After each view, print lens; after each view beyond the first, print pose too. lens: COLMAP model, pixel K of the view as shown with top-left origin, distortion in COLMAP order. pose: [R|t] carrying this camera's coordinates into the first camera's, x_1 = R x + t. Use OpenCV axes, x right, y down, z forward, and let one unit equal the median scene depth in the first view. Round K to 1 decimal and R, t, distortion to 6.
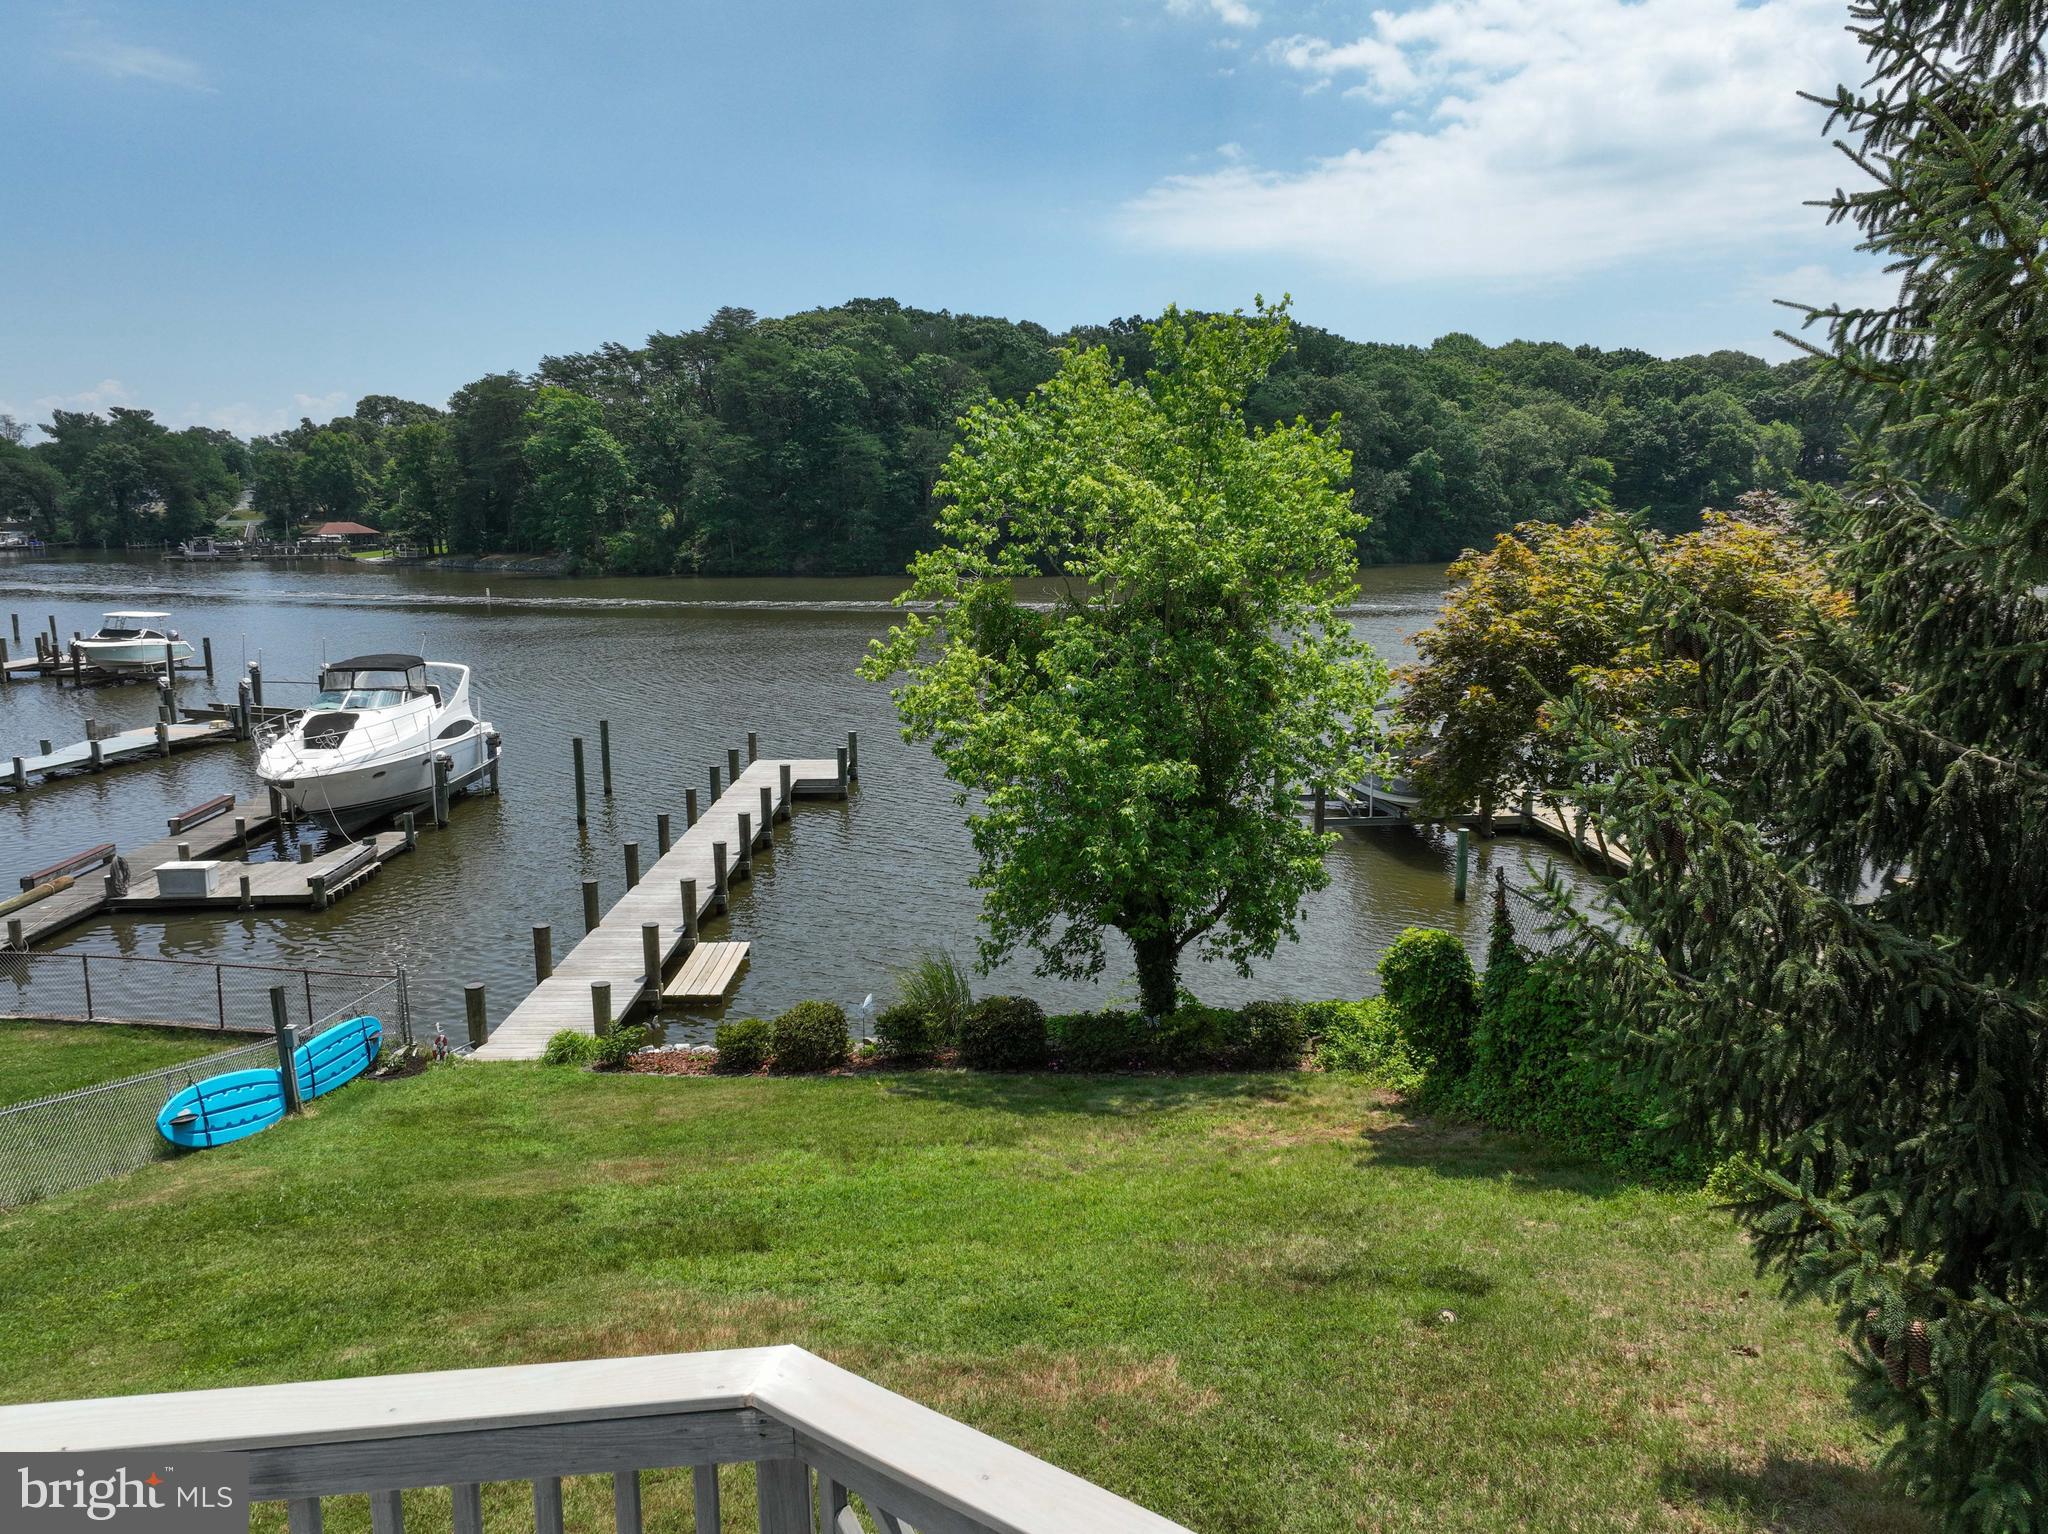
lens RADIAL K [[1438.0, 0, 1035.5], [0, 1438.0, 764.6], [0, 0, 1]] dist [-0.003013, 0.018891]
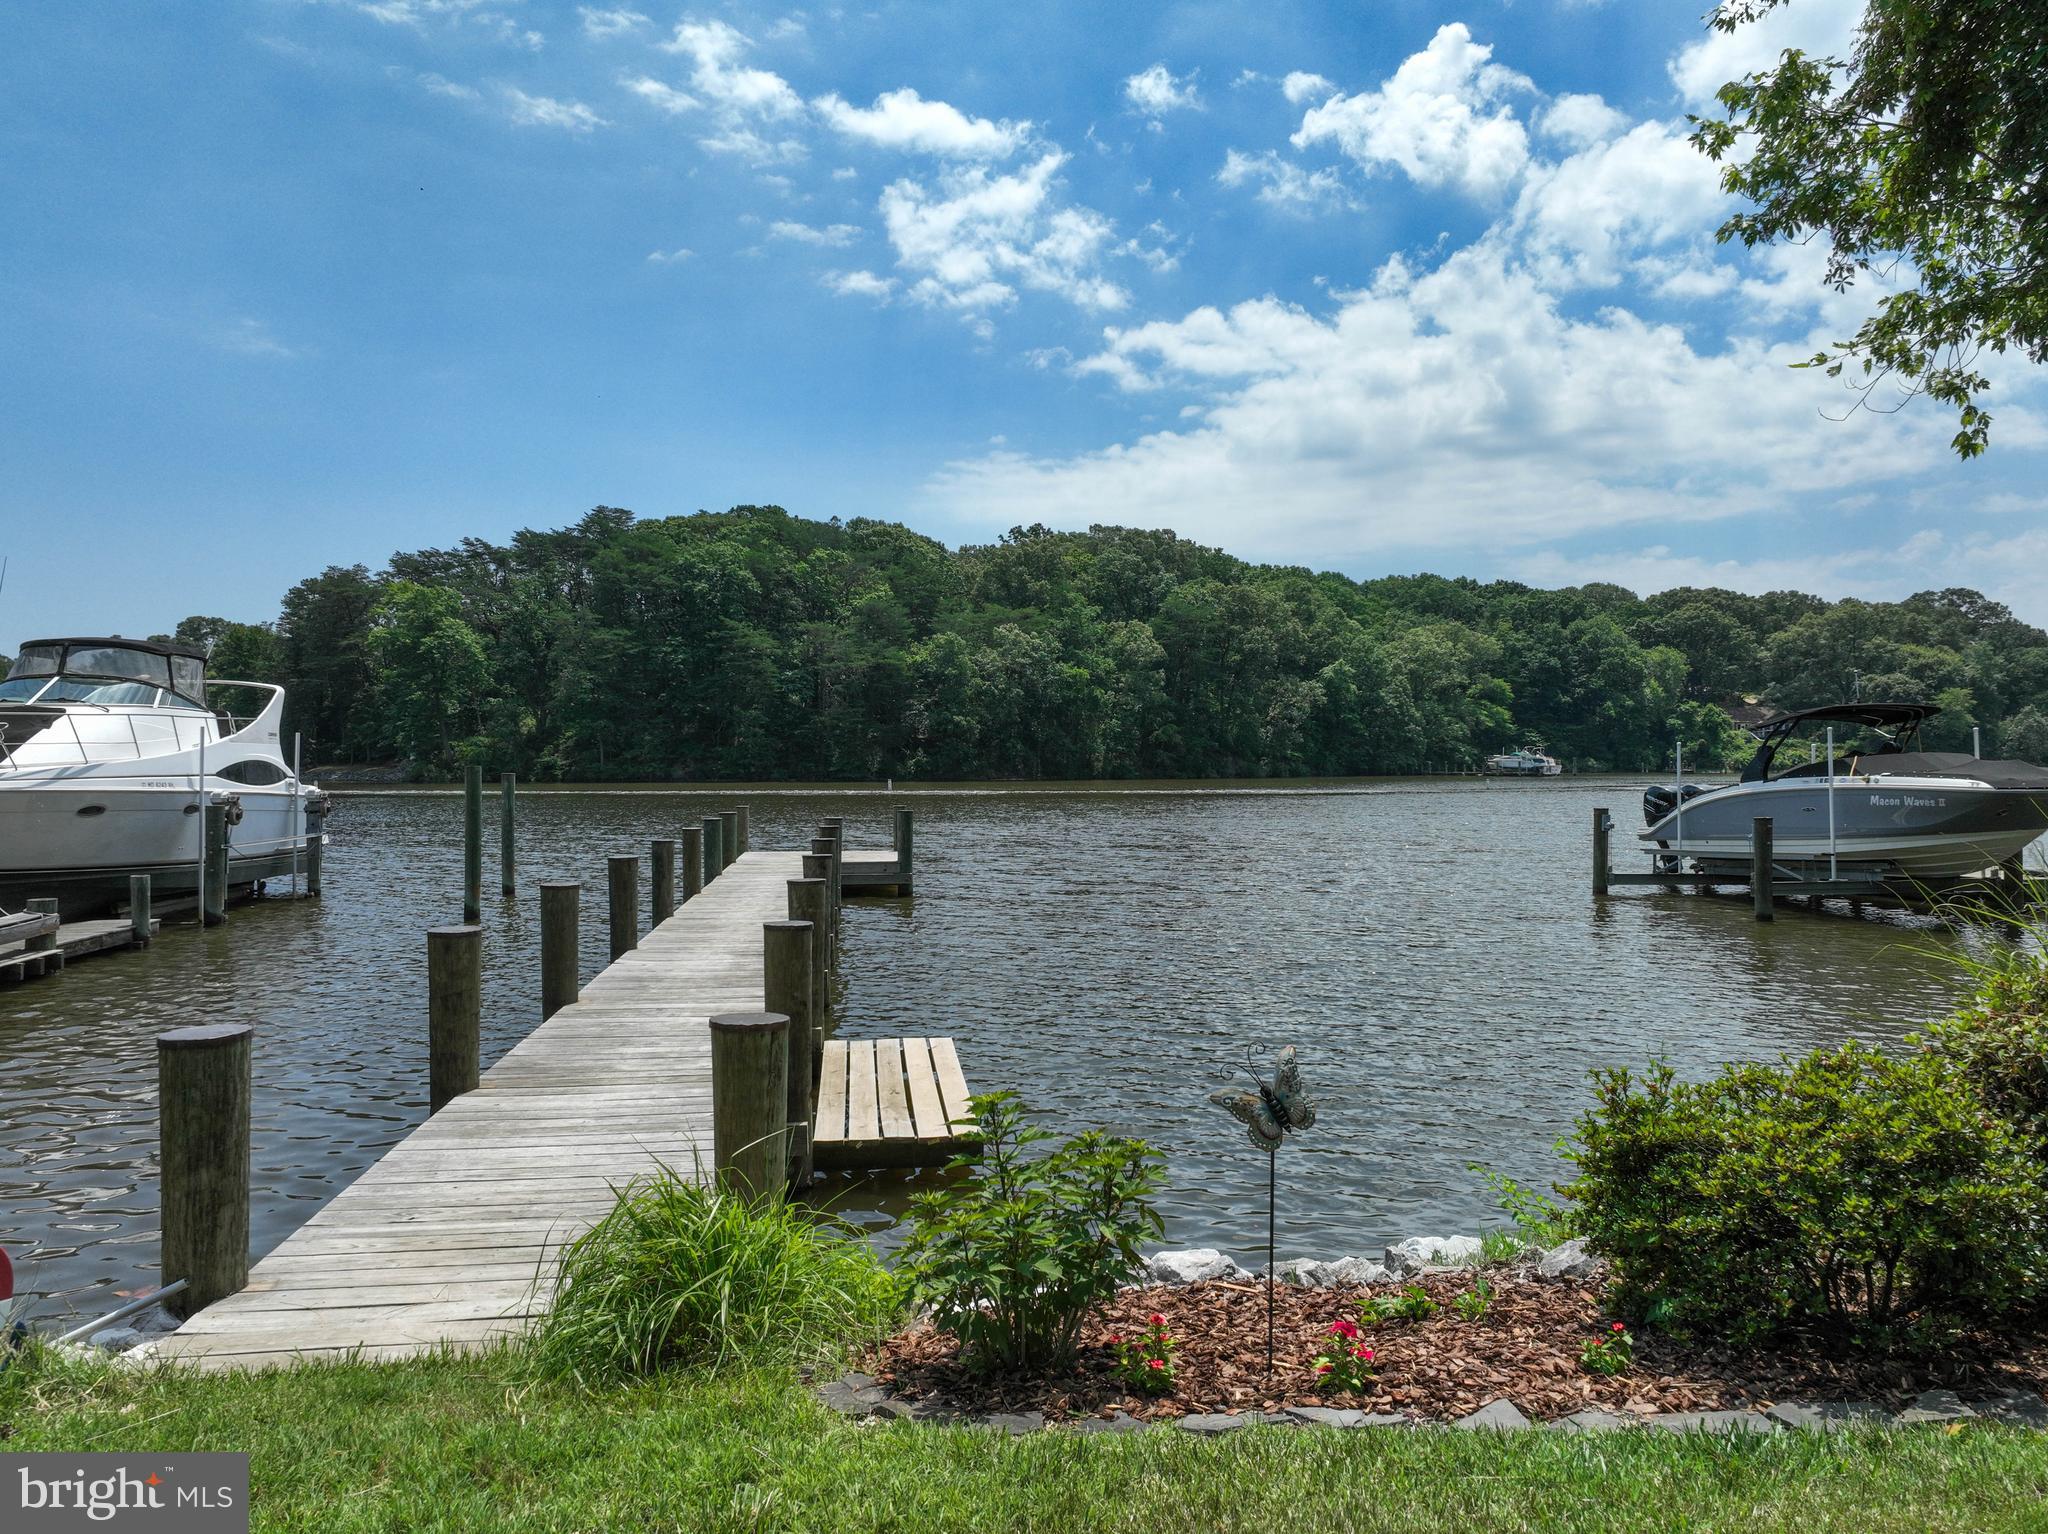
lens RADIAL K [[1438.0, 0, 1032.2], [0, 1438.0, 764.7], [0, 0, 1]] dist [-0.003013, 0.018891]
pose [[0.994707, 0.001836, 0.102740, -0.035582], [0.016470, 0.984066, -0.177040, 0.019589], [-0.101428, 0.177795, 0.978826, 0.095065]]
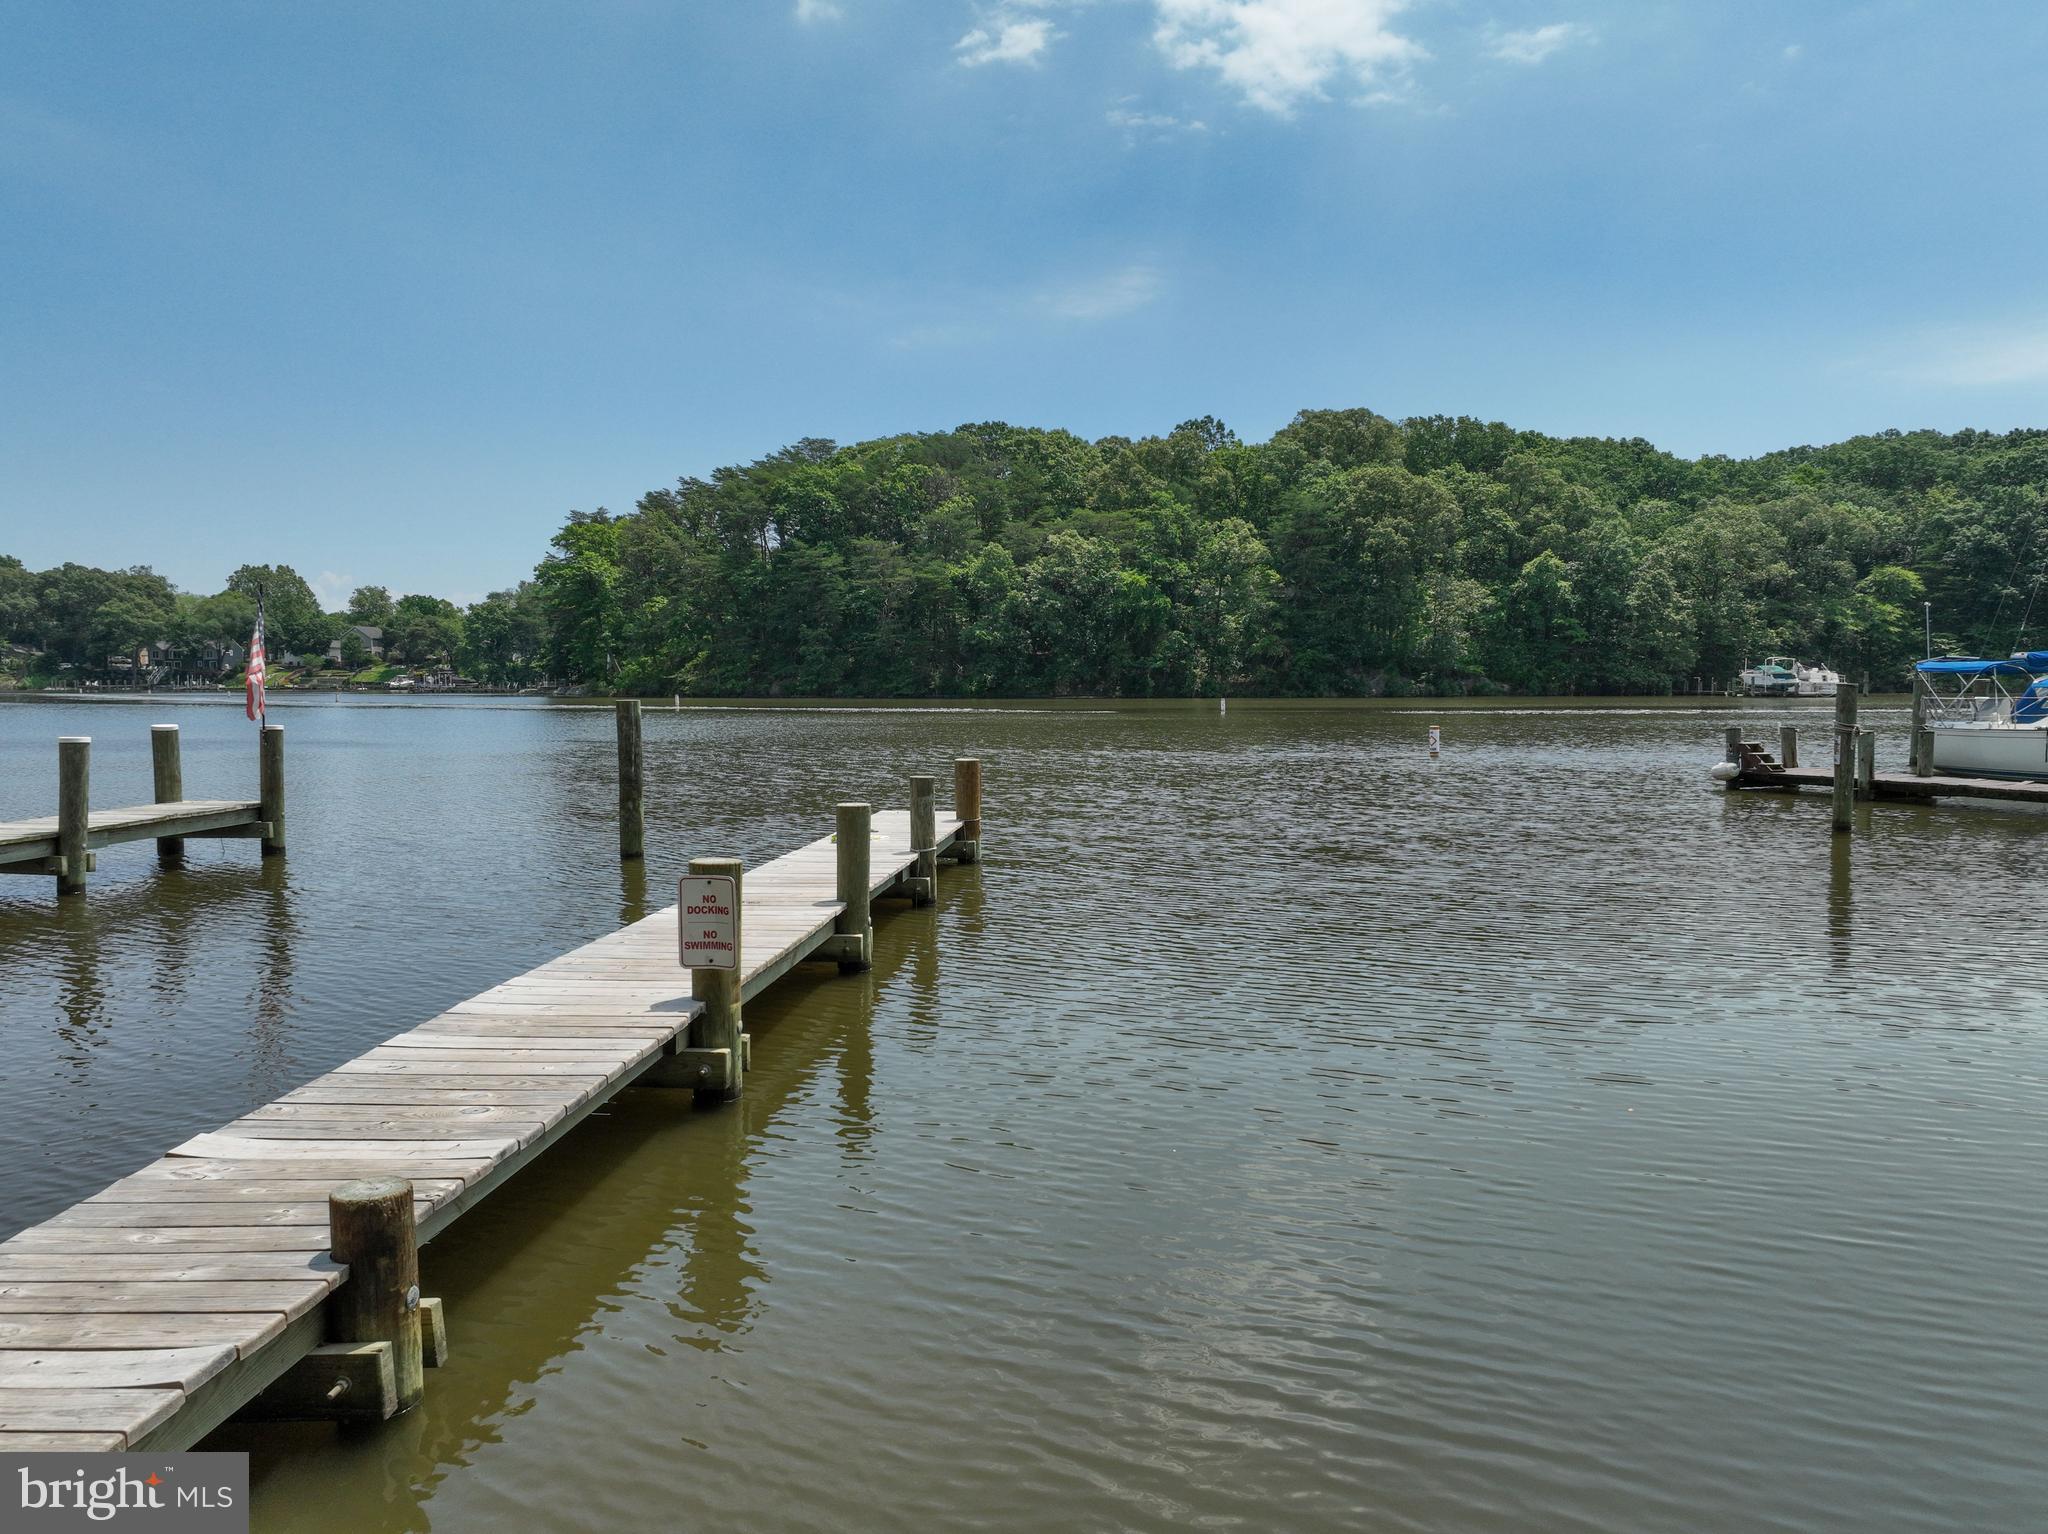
lens RADIAL K [[1438.0, 0, 1014.6], [0, 1438.0, 782.8], [0, 0, 1]] dist [-0.003013, 0.018891]
pose [[0.910261, 0.030897, -0.412881, 0.373145], [-0.076381, 0.992627, -0.094112, 0.001225], [0.406929, 0.117202, 0.905910, 0.207093]]
